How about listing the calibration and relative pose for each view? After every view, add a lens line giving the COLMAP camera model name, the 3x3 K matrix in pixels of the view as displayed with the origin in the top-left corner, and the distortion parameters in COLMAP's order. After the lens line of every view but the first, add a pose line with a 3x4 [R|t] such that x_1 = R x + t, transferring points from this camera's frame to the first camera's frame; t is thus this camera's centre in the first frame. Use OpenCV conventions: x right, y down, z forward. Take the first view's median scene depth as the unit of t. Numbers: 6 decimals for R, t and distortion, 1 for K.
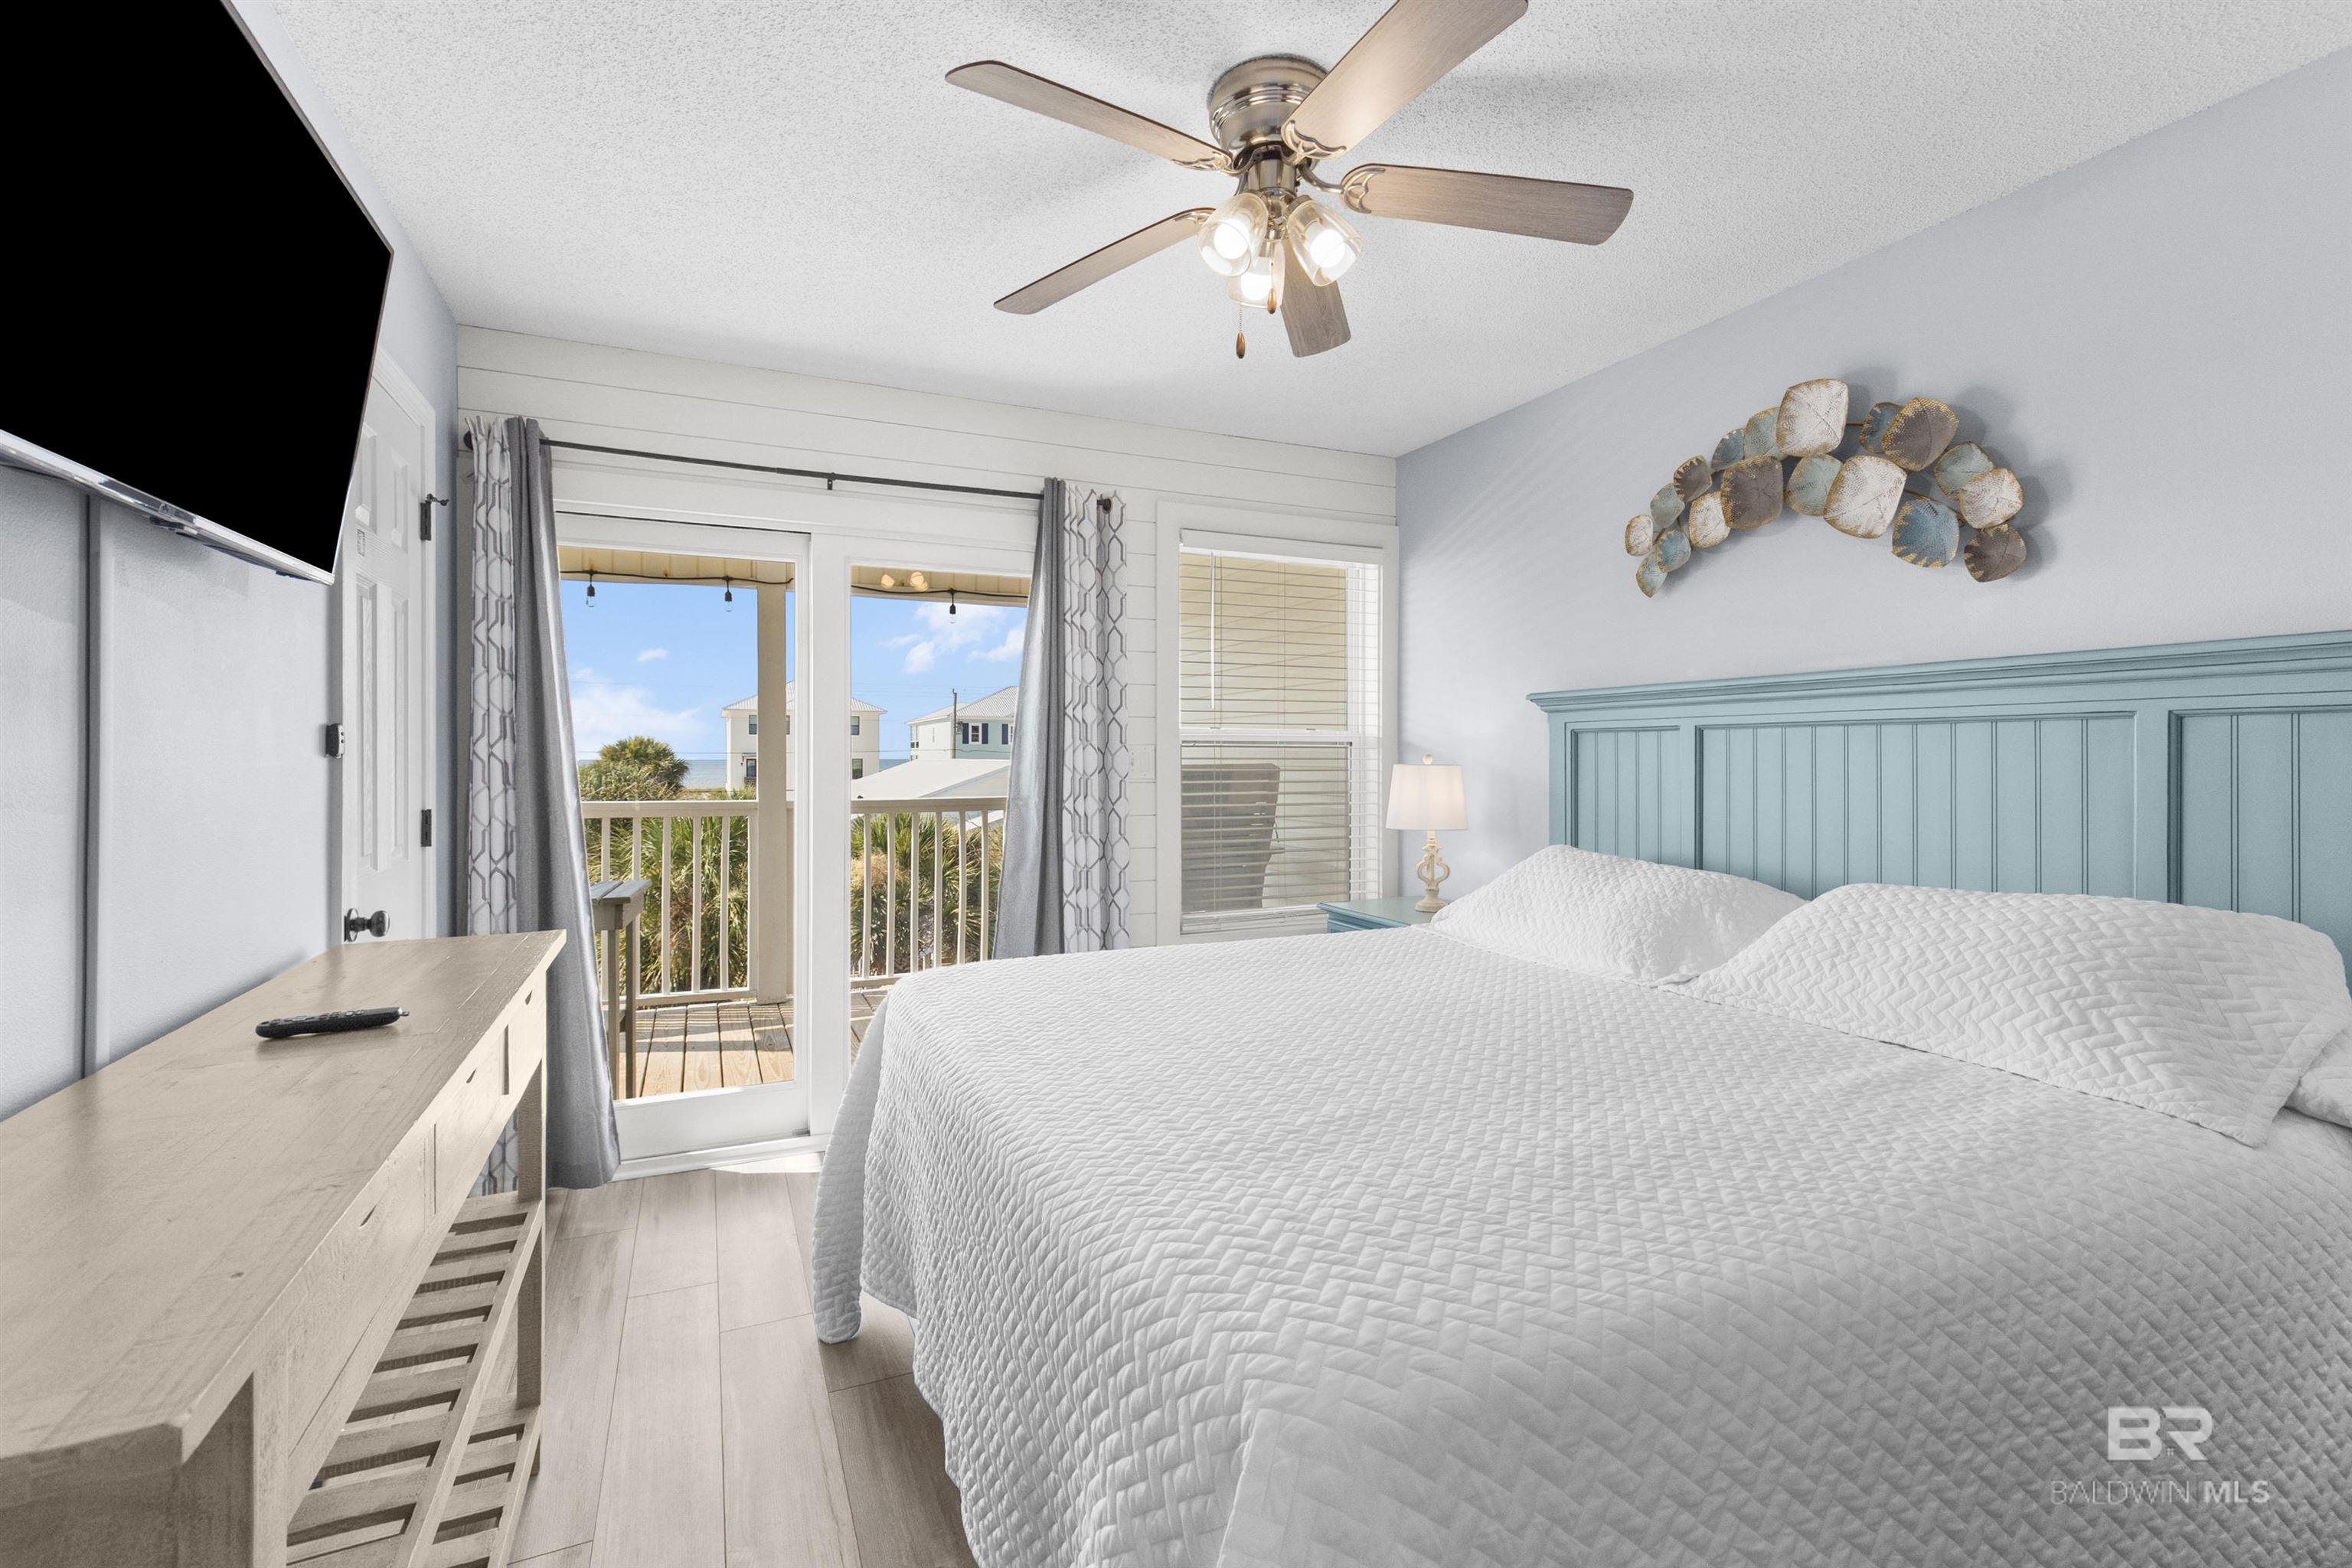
lens RADIAL K [[1065.4, 0, 1181.6], [0, 1065.4, 771.9], [0, 0, 1]] dist [0.019151, -0.001223]
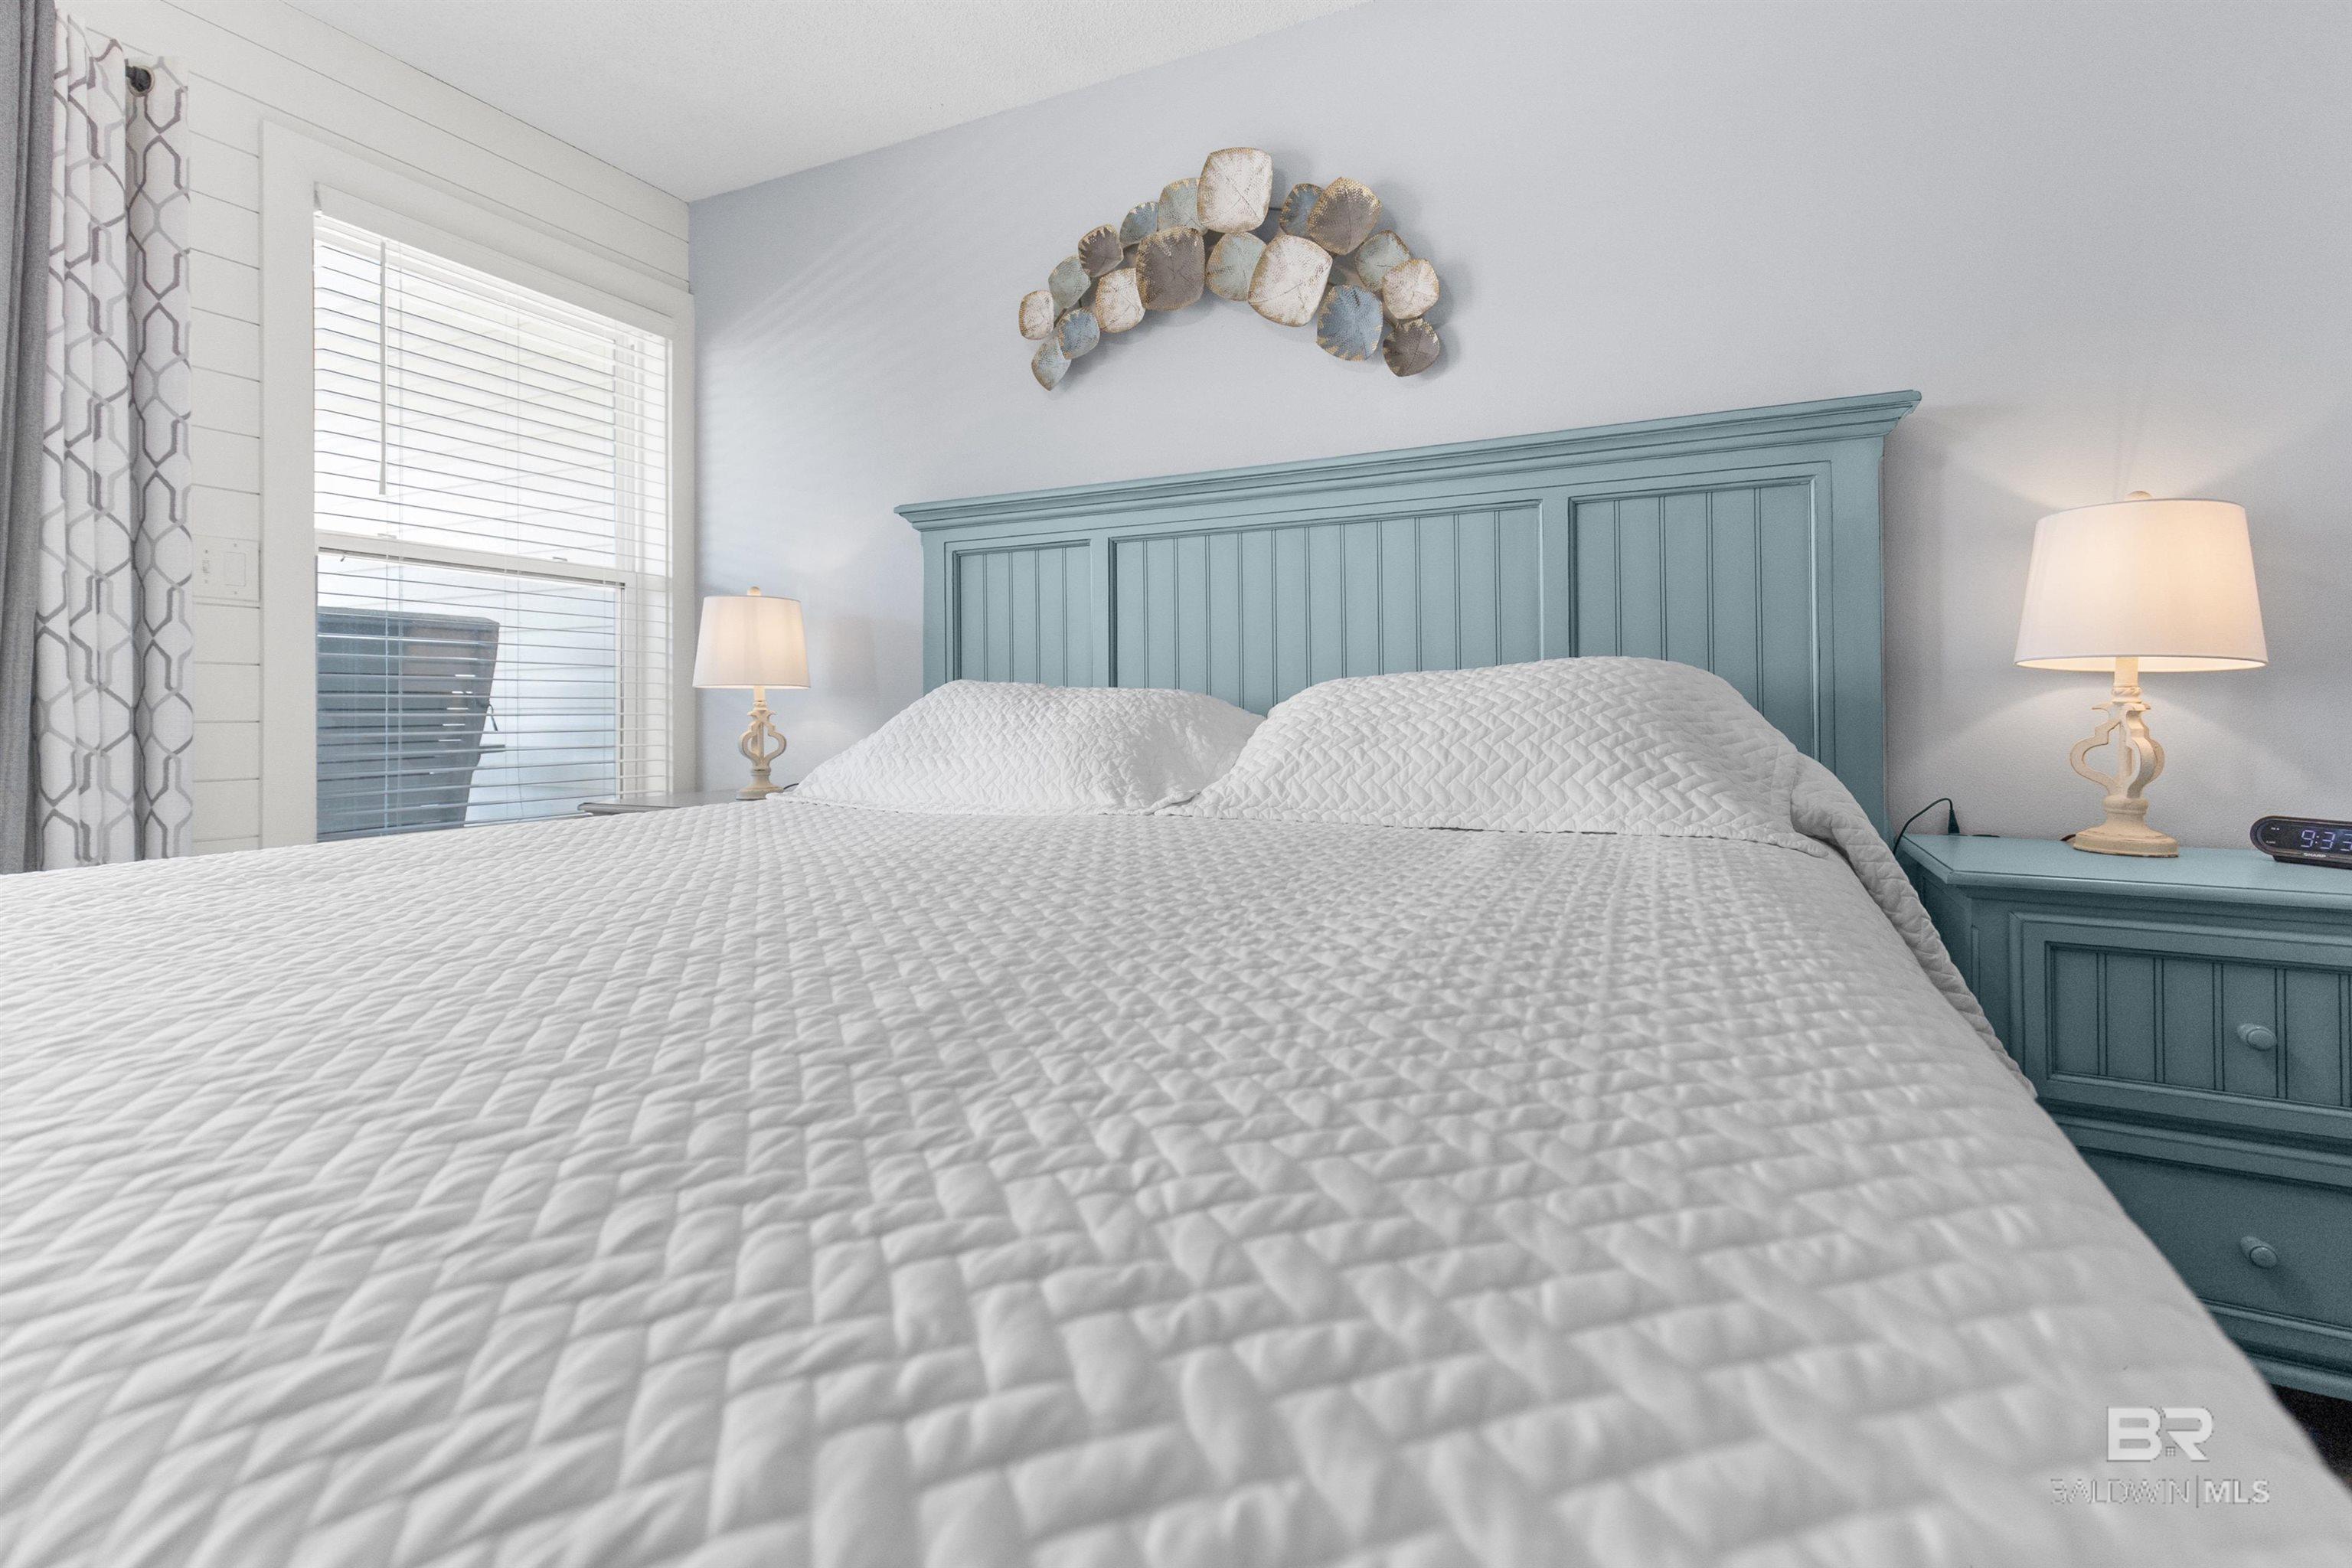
lens RADIAL K [[1065.4, 0, 1173.6], [0, 1065.4, 708.4], [0, 0, 1]] dist [0.019151, -0.001223]
pose [[0.767439, 0.001505, 0.641120, -0.032583], [0.014602, 0.999697, -0.019826, 0.136609], [-0.640956, 0.024577, 0.767184, 0.389437]]
